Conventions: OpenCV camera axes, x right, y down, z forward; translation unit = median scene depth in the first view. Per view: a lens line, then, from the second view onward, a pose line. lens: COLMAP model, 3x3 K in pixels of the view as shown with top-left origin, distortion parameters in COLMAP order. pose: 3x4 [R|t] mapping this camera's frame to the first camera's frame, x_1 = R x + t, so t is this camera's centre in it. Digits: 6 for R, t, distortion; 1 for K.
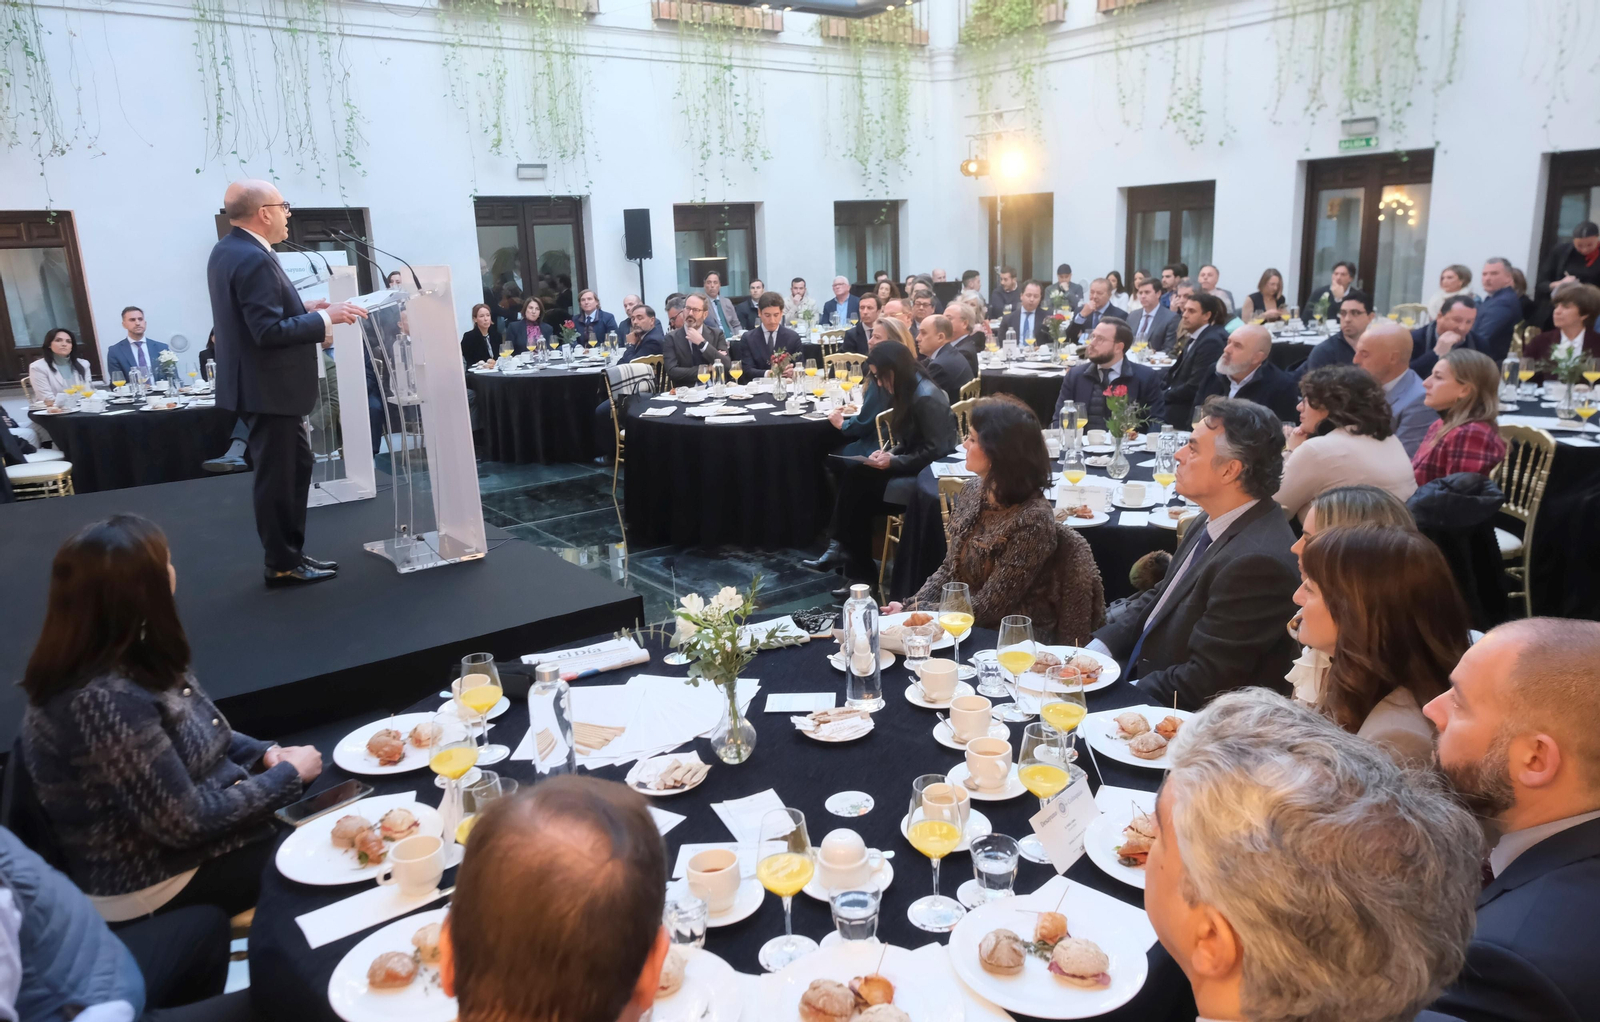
lens RADIAL K [[1106.8, 0, 804.0], [0, 1106.8, 509.8], [0, 0, 1]] dist [0.003670, 0.002314]
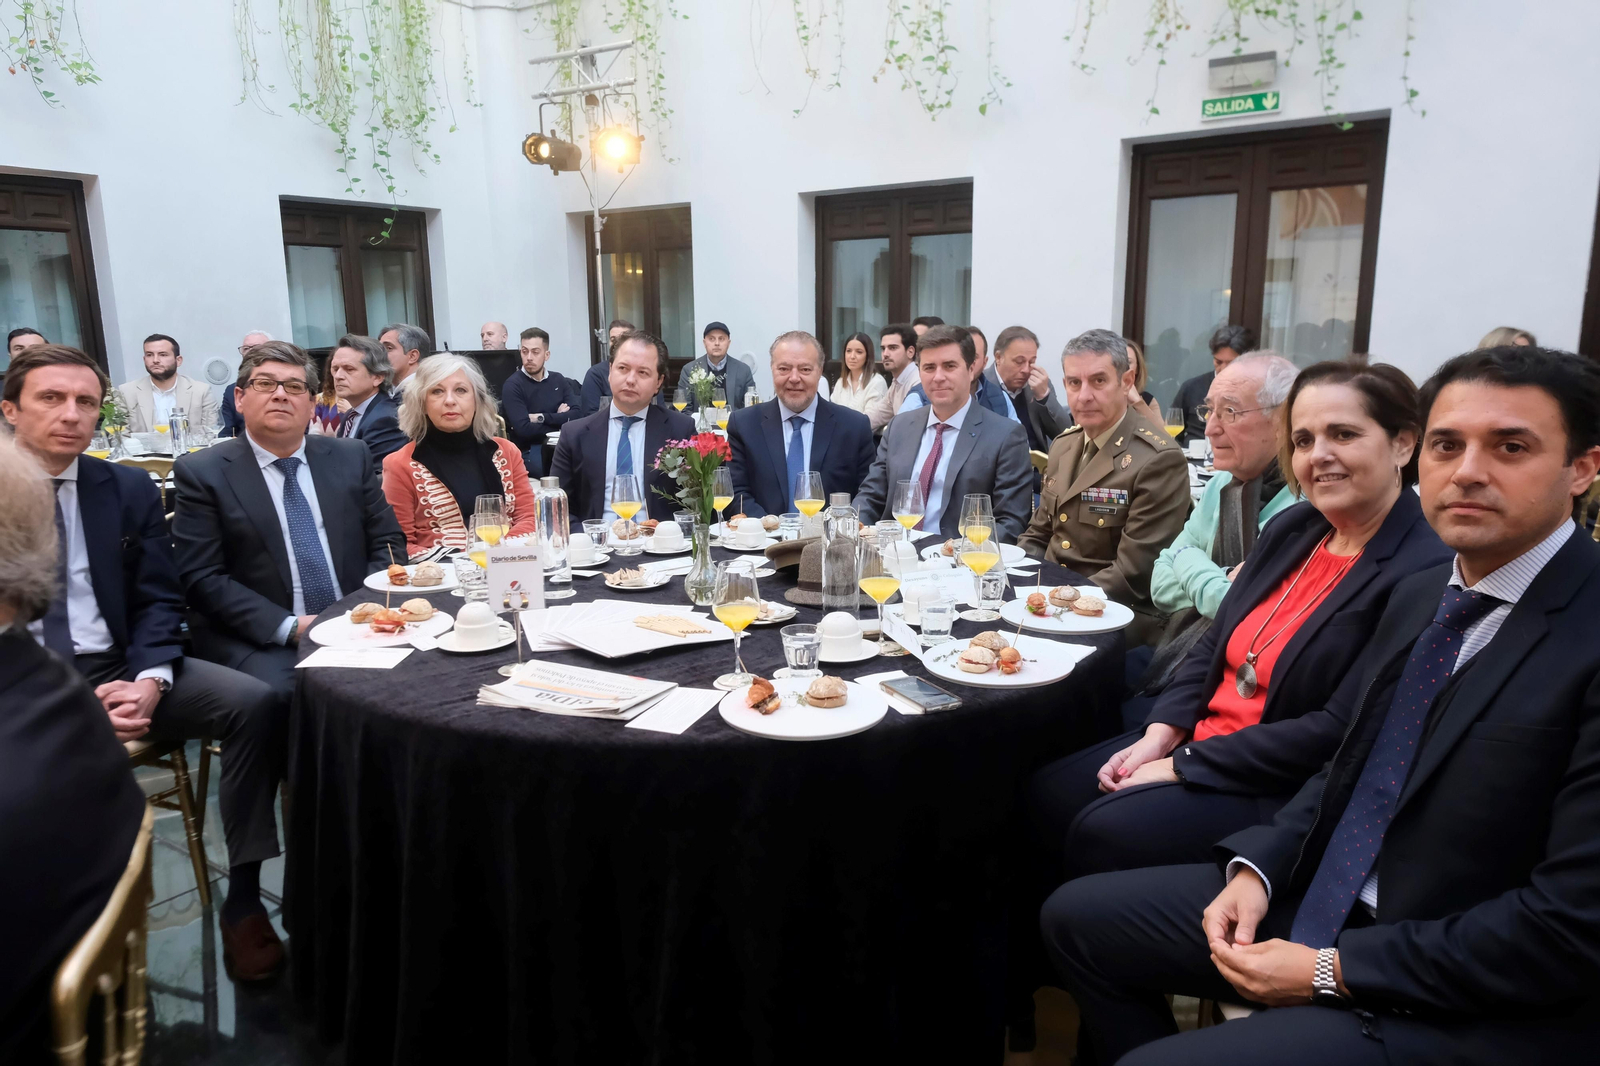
lens RADIAL K [[1060.0, 0, 805.1], [0, 1060.0, 543.9], [0, 0, 1]] dist [0.001385, 0.004529]
pose [[0.949920, -0.033508, 0.310692, 0.119438], [0.046385, 0.998340, -0.034146, -0.098946], [-0.309032, 0.046847, 0.949897, 0.529698]]
